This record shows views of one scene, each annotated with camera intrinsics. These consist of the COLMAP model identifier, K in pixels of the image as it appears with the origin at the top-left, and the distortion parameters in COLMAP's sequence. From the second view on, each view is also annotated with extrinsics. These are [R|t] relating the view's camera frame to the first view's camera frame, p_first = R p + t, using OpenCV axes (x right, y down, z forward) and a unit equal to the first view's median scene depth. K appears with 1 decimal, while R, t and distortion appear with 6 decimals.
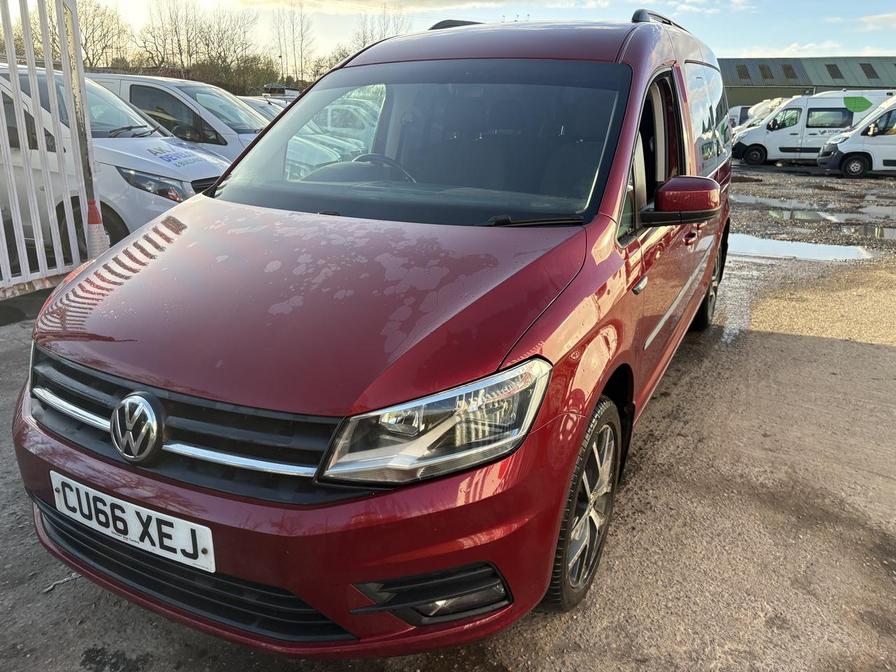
lens RADIAL K [[648.0, 0, 450.5], [0, 648.0, 335.5], [0, 0, 1]] dist [0.037620, -0.027810]
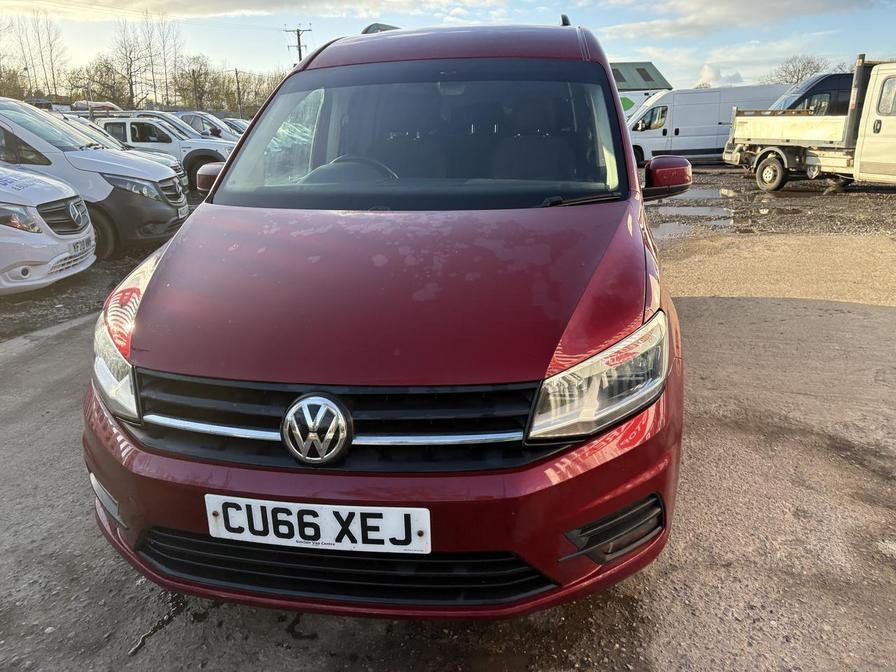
lens RADIAL K [[648.0, 0, 450.5], [0, 648.0, 335.5], [0, 0, 1]] dist [0.037620, -0.027810]
pose [[0.952703, -0.127349, 0.275933, -0.525711], [0.130651, 0.991407, 0.006460, 0.021120], [-0.274384, 0.029897, 0.961155, 0.000717]]
